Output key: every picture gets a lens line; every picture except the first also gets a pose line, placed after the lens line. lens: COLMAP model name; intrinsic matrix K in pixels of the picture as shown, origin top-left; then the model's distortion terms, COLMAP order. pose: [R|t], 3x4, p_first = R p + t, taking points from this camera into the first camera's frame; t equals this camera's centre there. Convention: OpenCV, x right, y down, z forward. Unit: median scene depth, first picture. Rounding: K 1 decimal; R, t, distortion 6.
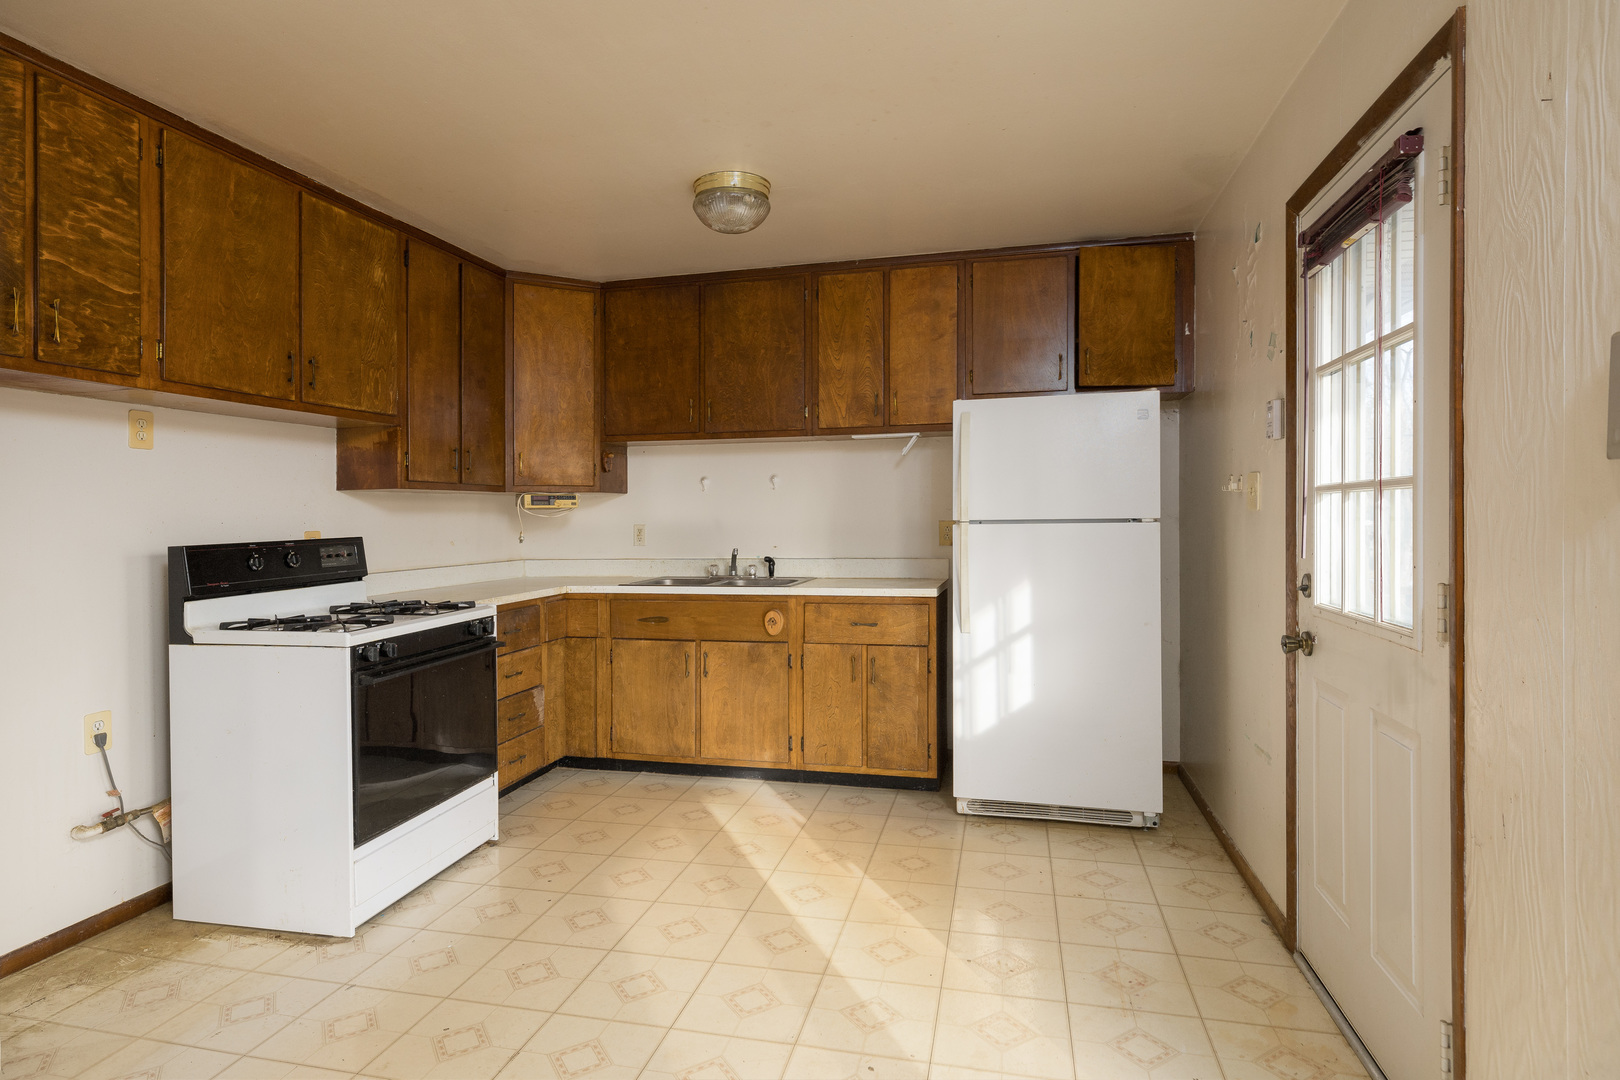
lens RADIAL K [[885.3, 0, 808.9], [0, 885.3, 535.4], [0, 0, 1]] dist [-0.003348, 0.003431]
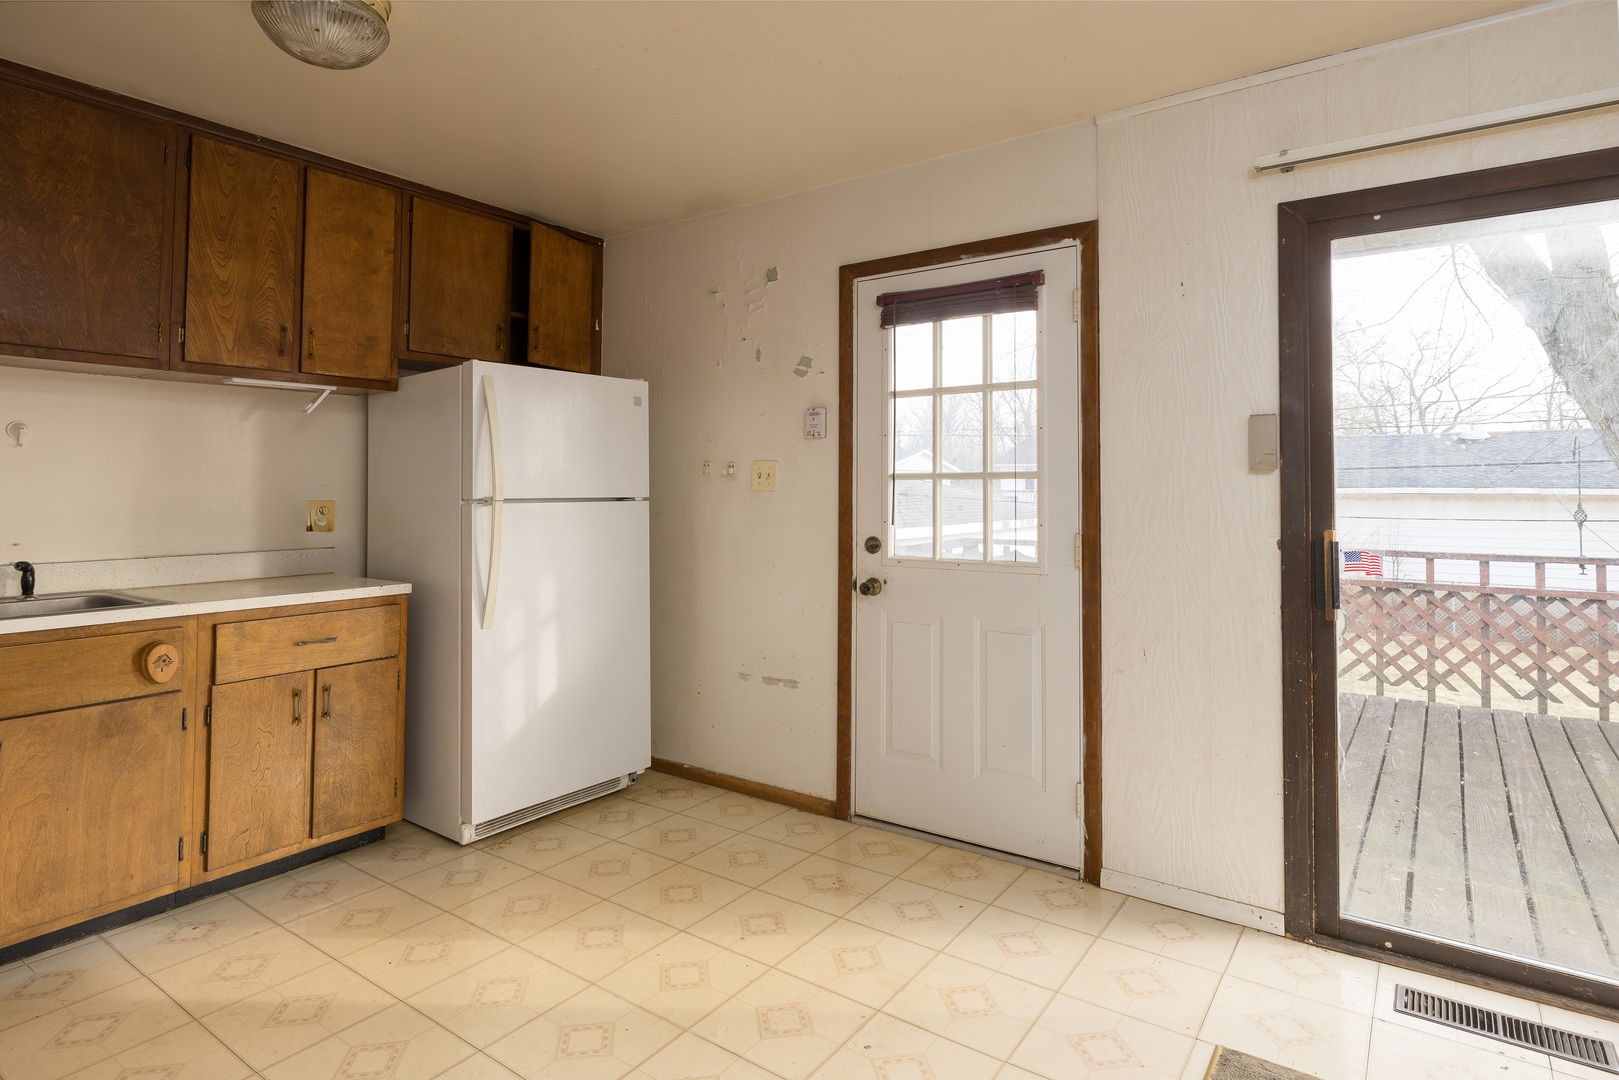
lens RADIAL K [[884.7, 0, 763.9], [0, 884.7, 487.1], [0, 0, 1]] dist [-0.003348, 0.003431]
pose [[0.369136, 0.015195, 0.929251, -0.471510], [0.018500, 0.999548, -0.023693, -0.002599], [-0.929191, 0.025938, 0.368688, 0.377725]]
